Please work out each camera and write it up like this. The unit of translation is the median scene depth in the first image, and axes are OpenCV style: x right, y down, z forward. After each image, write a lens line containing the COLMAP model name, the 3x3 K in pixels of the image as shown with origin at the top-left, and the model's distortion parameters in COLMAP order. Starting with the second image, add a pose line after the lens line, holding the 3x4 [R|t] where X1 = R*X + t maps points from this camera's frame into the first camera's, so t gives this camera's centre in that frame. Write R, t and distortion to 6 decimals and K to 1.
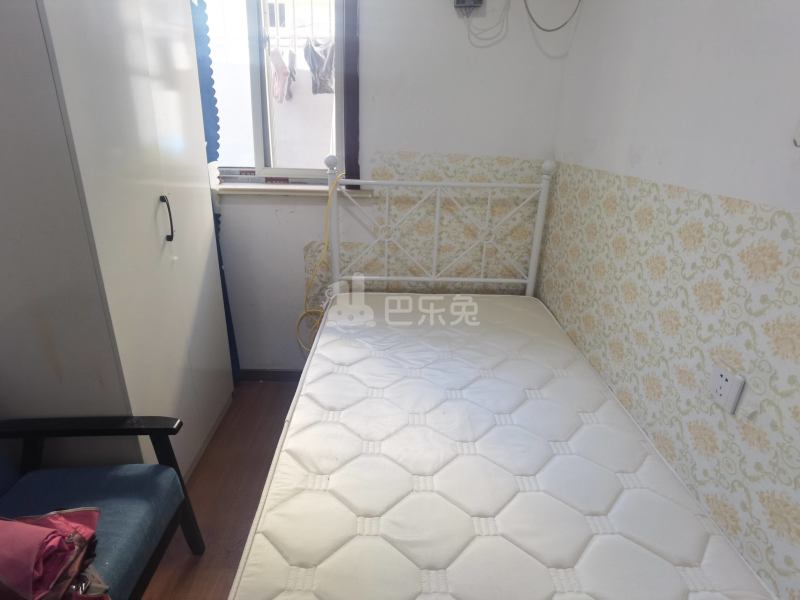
lens RADIAL K [[450.5, 0, 400.0], [0, 450.5, 300.0], [0, 0, 1]] dist [0.003972, -0.041239]
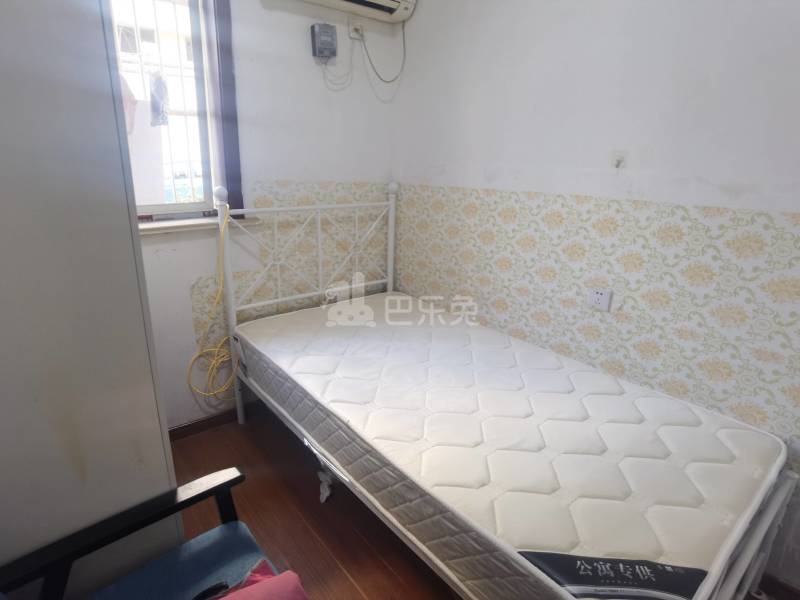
lens RADIAL K [[446.7, 0, 396.7], [0, 446.7, 307.9], [0, 0, 1]] dist [-0.039635, -0.001064]
pose [[0.784072, -0.205483, 0.585669, -0.449221], [0.226115, 0.973328, 0.038779, -0.010882], [-0.578017, 0.102023, 0.809622, 0.012164]]
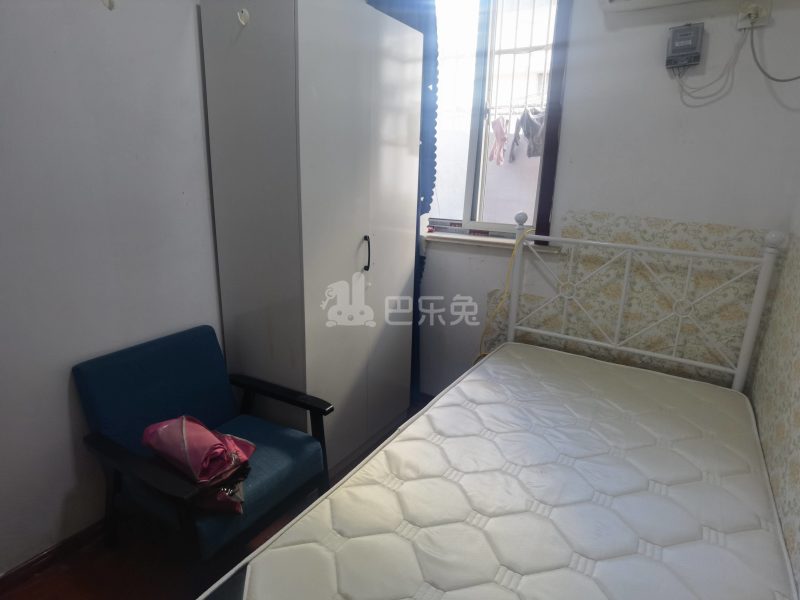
lens RADIAL K [[446.7, 0, 396.7], [0, 446.7, 307.9], [0, 0, 1]] dist [-0.039635, -0.001064]
pose [[0.829277, 0.151616, -0.537878, 0.190834], [-0.206377, 0.977543, -0.042634, 0.006795], [0.519335, 0.146361, 0.841944, -0.008852]]
